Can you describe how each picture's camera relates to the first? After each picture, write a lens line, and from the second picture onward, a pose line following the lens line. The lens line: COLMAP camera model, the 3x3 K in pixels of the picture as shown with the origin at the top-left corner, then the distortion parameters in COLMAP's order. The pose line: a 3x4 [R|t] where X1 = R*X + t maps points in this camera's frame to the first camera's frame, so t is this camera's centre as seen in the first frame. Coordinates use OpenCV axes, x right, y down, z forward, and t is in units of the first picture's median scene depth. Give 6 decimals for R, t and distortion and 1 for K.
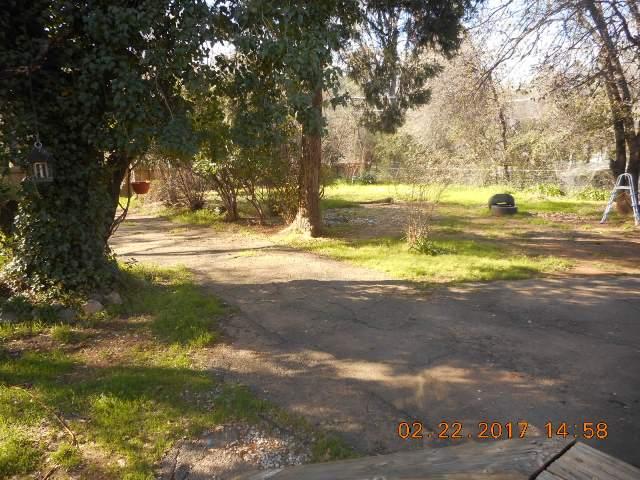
lens RADIAL K [[490.4, 0, 319.9], [0, 490.4, 239.1], [0, 0, 1]] dist [0.017359, -0.003848]
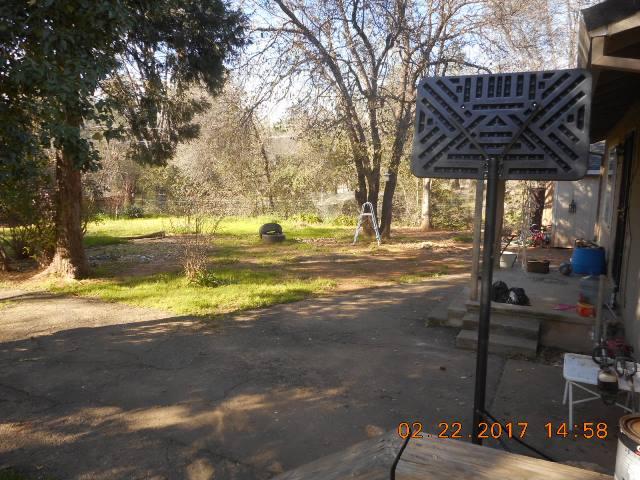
lens RADIAL K [[490.4, 0, 319.9], [0, 490.4, 239.1], [0, 0, 1]] dist [0.017359, -0.003848]
pose [[0.893597, -0.054035, 0.445607, -0.021720], [0.081888, 0.995693, -0.043474, -0.003630], [-0.441338, 0.075338, 0.894173, -0.004136]]
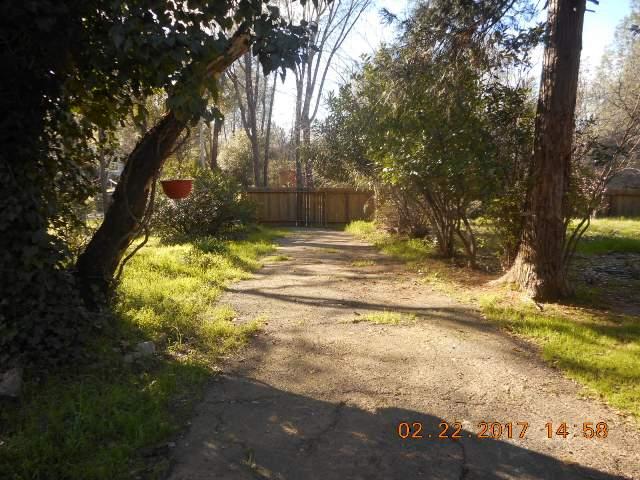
lens RADIAL K [[490.4, 0, 319.9], [0, 490.4, 239.1], [0, 0, 1]] dist [0.017359, -0.003848]
pose [[0.828640, 0.071042, -0.555256, 0.120827], [-0.108717, 0.993452, -0.035138, -0.039054], [0.549123, 0.089483, 0.830937, 0.618905]]
